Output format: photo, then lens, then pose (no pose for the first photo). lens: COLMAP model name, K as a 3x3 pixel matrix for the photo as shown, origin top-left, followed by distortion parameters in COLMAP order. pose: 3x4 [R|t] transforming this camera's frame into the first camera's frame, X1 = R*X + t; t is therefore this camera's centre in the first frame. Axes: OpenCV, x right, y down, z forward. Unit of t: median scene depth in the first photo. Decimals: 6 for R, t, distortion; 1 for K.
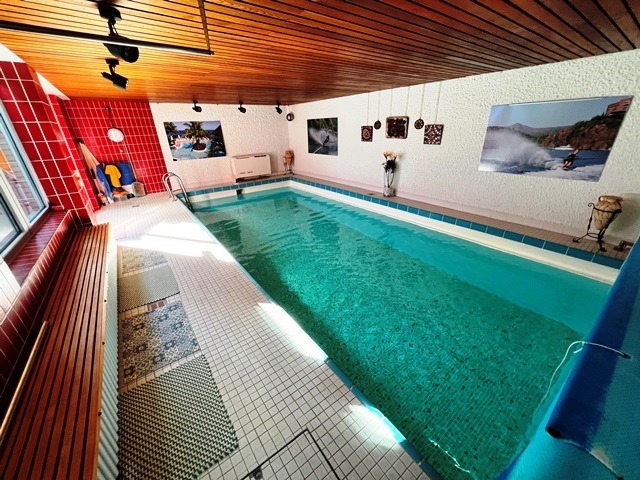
lens RADIAL K [[253.9, 0, 321.3], [0, 253.9, 237.8], [0, 0, 1]] dist [-0.003314, 0.000049]
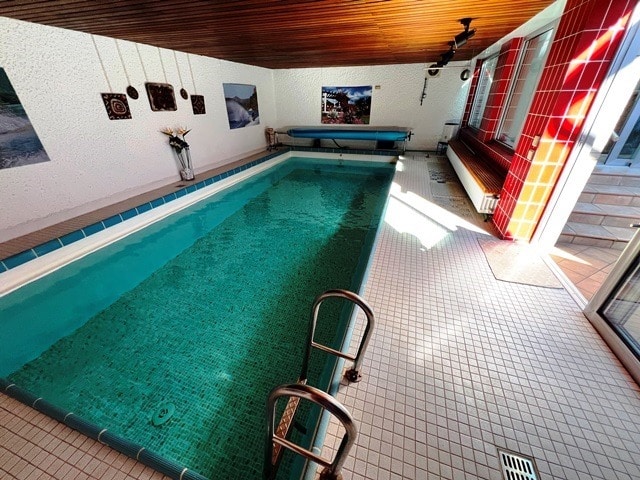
lens RADIAL K [[253.9, 0, 321.3], [0, 253.9, 242.5], [0, 0, 1]] dist [-0.003314, 0.000049]
pose [[-0.575241, -0.362878, 0.733088, -0.820051], [0.363061, 0.689832, 0.626354, -0.457351], [-0.732998, 0.626459, -0.265072, 1.190242]]
